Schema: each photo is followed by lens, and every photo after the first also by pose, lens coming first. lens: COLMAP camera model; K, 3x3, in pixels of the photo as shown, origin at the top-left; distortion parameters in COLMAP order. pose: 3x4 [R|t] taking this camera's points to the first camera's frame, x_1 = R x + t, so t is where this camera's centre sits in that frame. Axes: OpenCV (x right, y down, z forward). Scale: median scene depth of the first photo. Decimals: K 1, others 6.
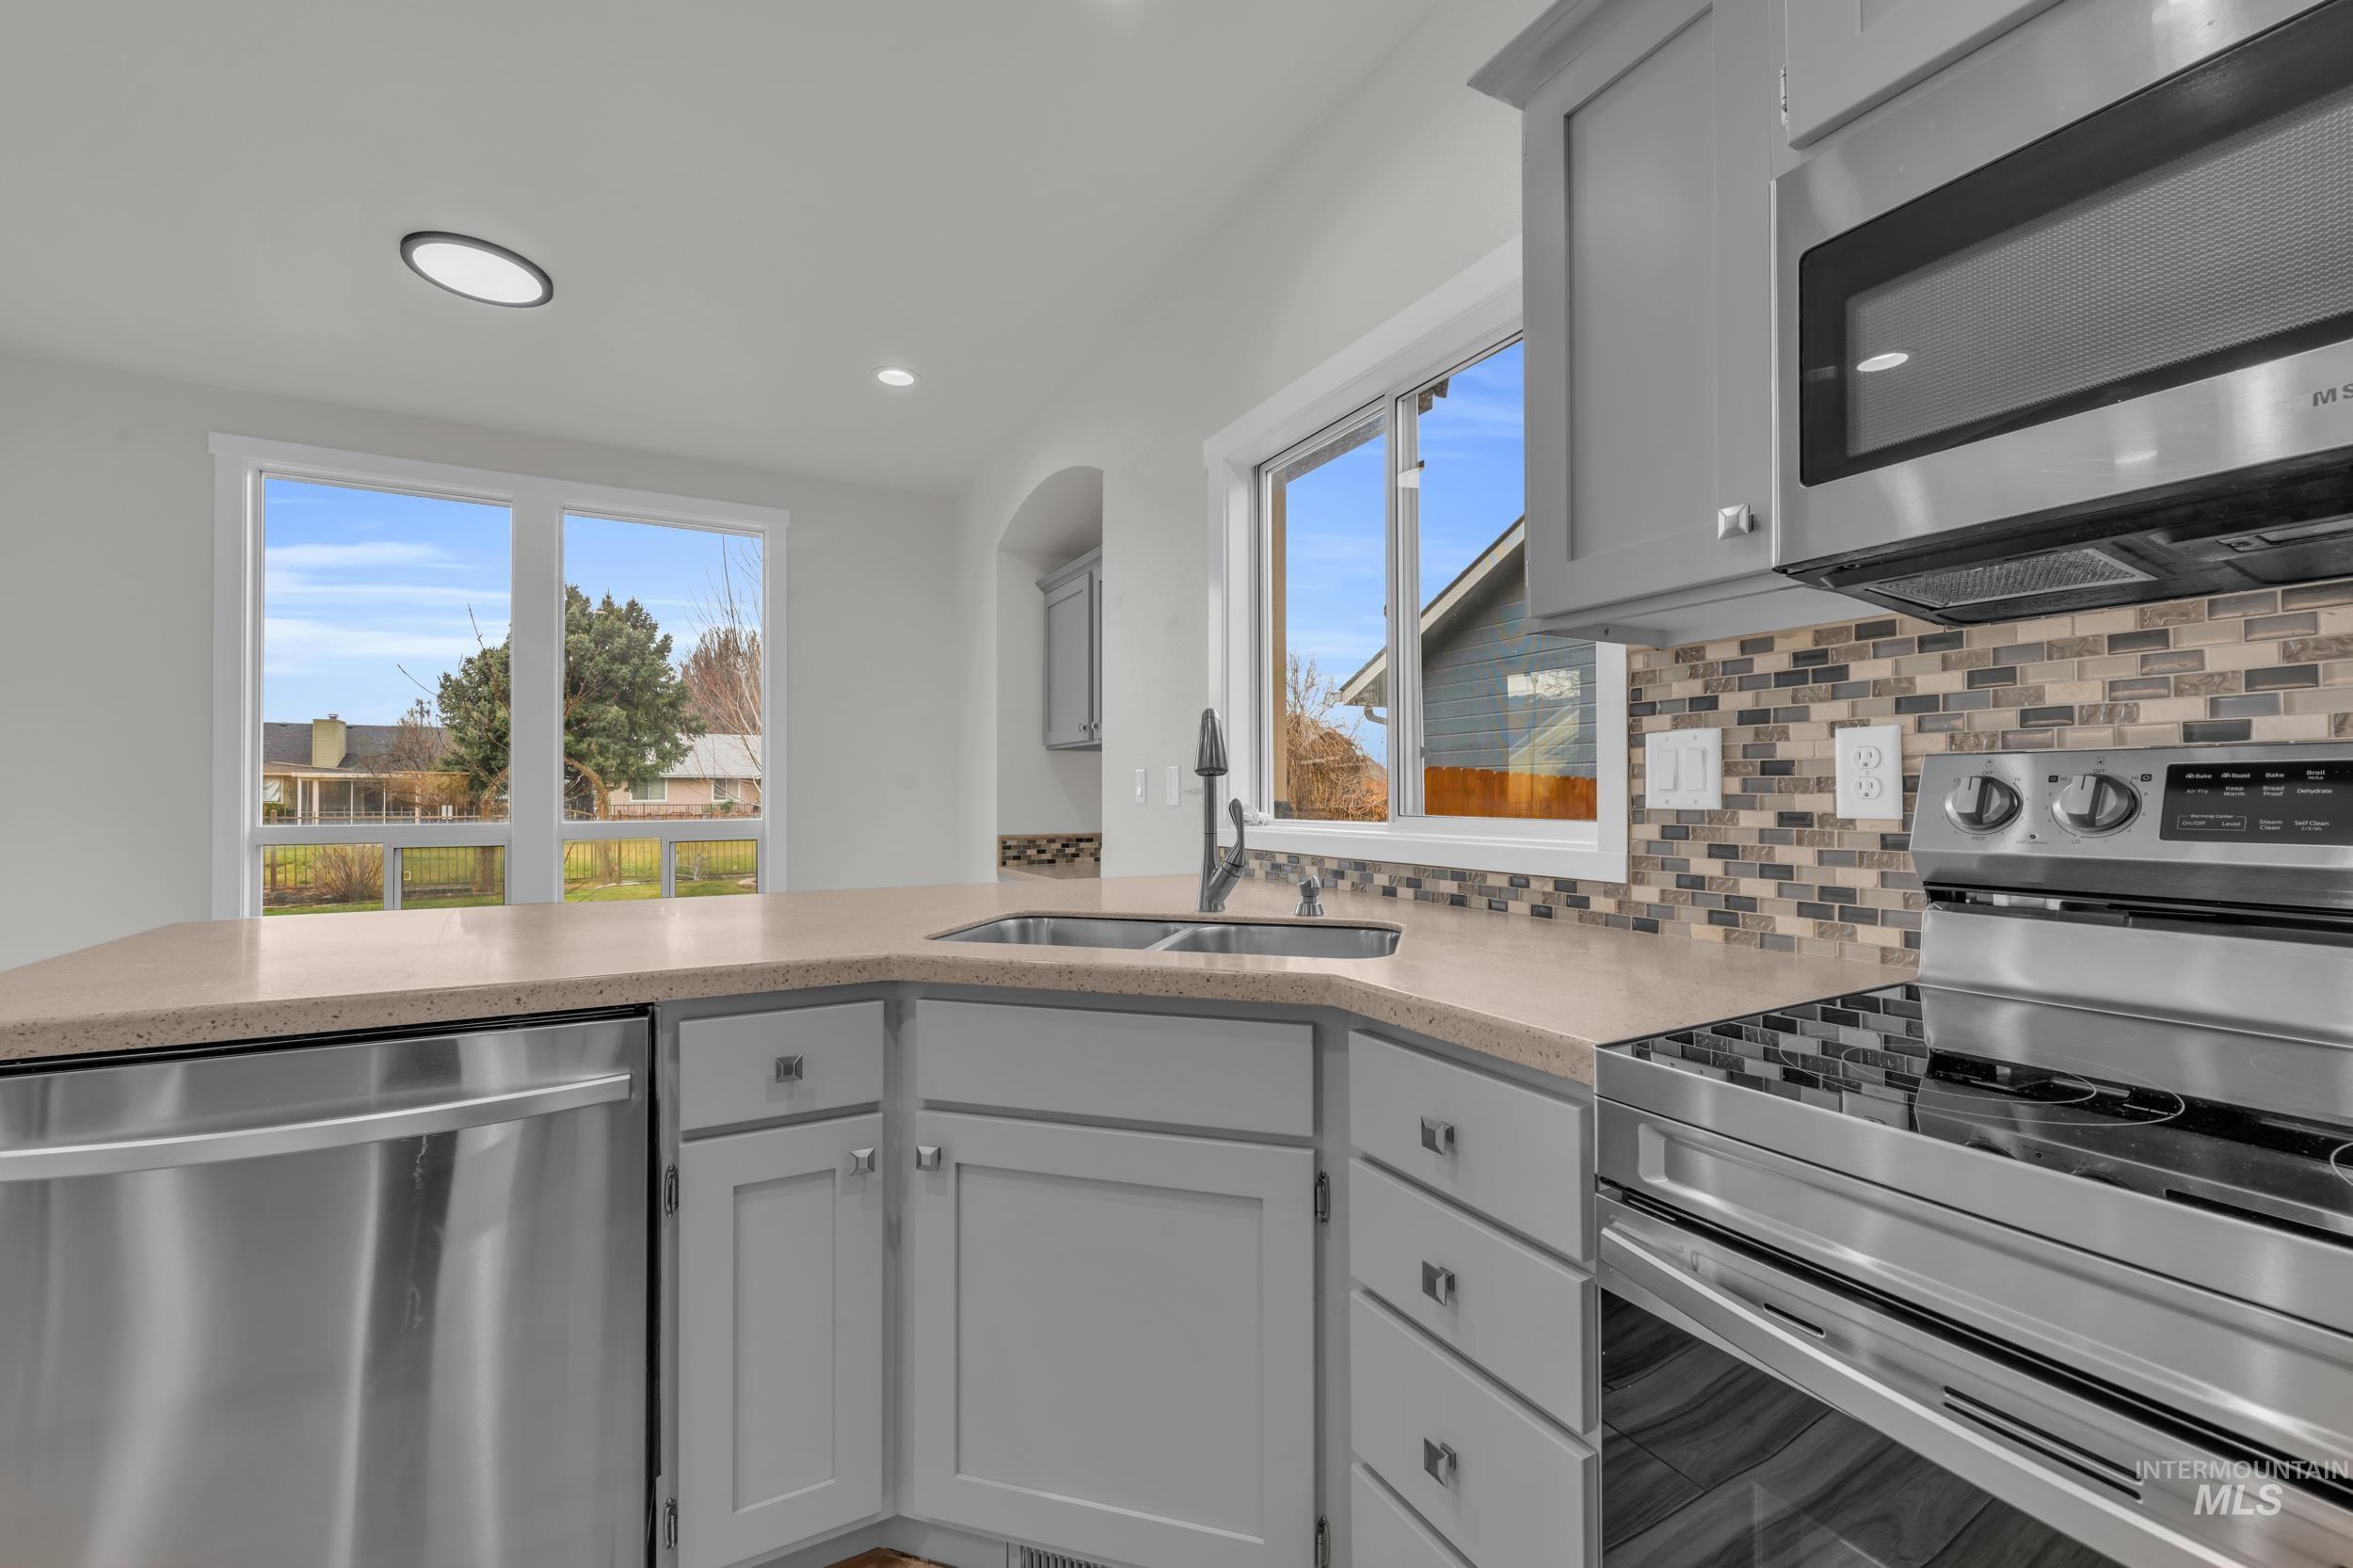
lens RADIAL K [[952.6, 0, 1187.3], [0, 952.6, 782.4], [0, 0, 1]] dist [0.004383, 0.000665]
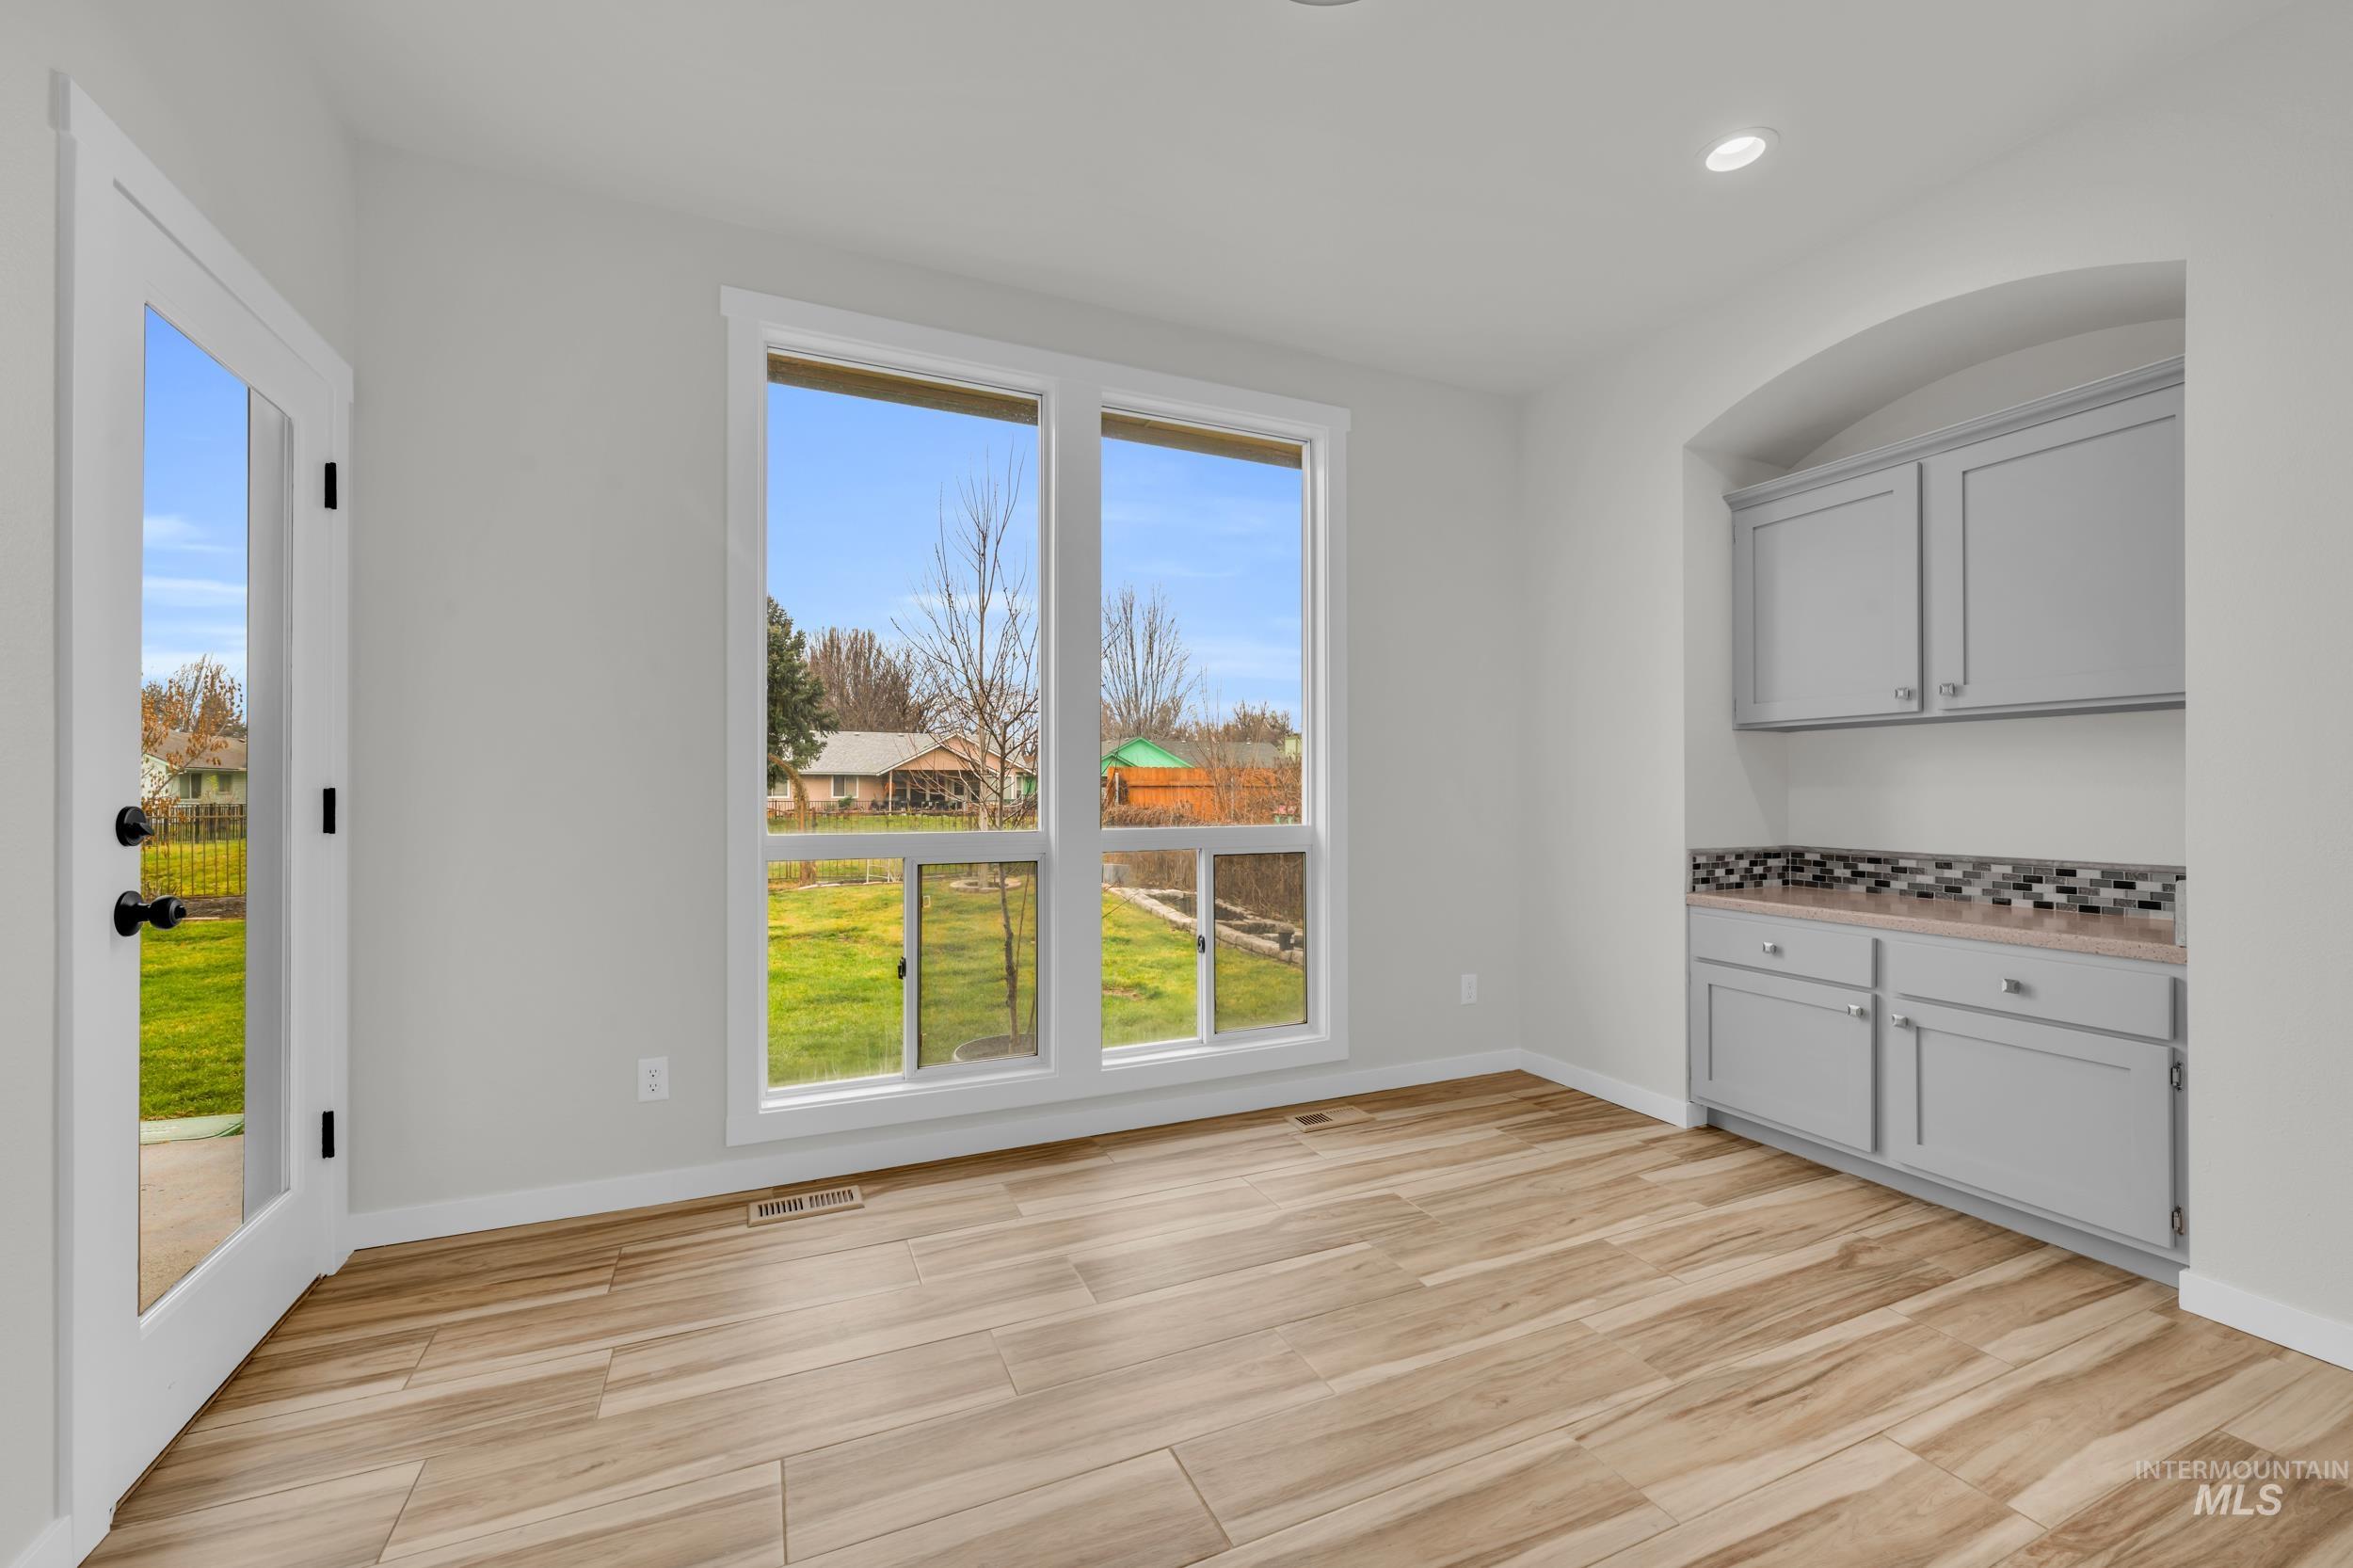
lens RADIAL K [[952.6, 0, 1182.6], [0, 952.6, 785.6], [0, 0, 1]] dist [0.004383, 0.000665]
pose [[0.997383, 0.000220, -0.072298, -1.548553], [0.000226, 0.999981, 0.006168, 0.009997], [0.072298, -0.006168, 0.997364, 0.766021]]
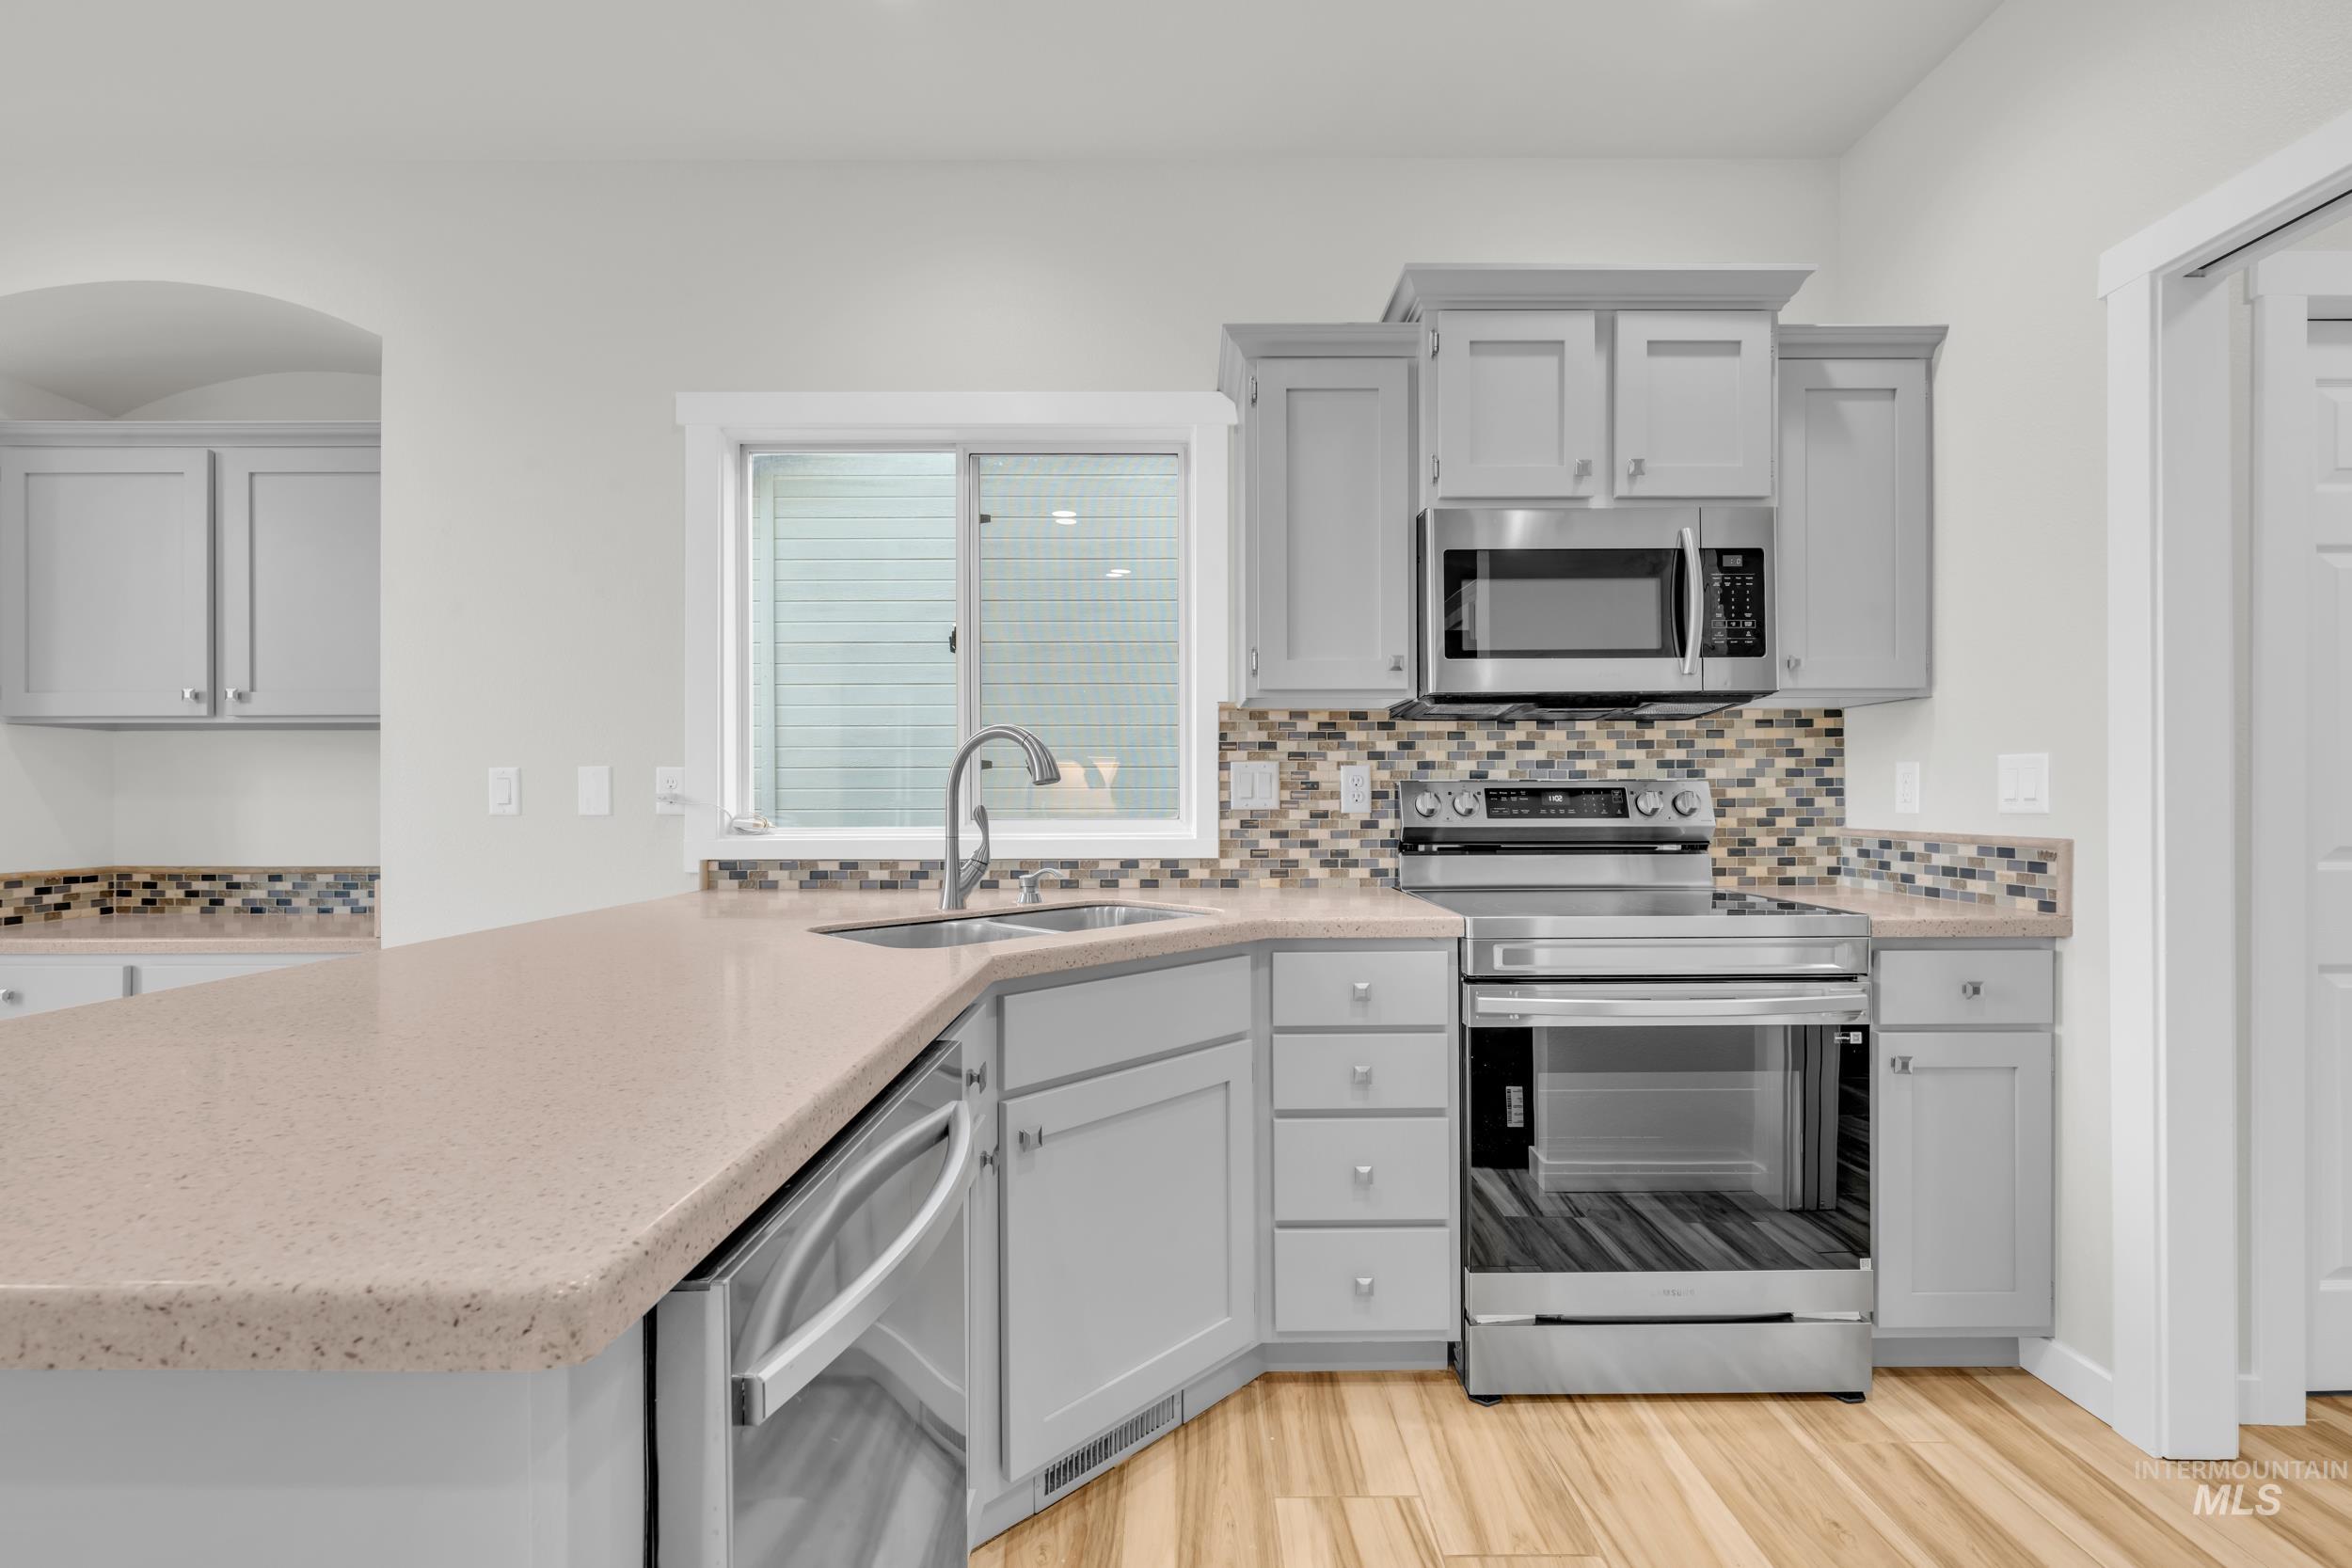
lens RADIAL K [[1049.3, 0, 1198.0], [0, 1049.3, 794.4], [0, 0, 1]] dist [0.001160, 0.001260]
pose [[0.463019, 0.003457, 0.886342, -1.132181], [-0.009586, 0.999953, 0.001107, 0.000858], [-0.886296, -0.009009, 0.463031, 0.255727]]
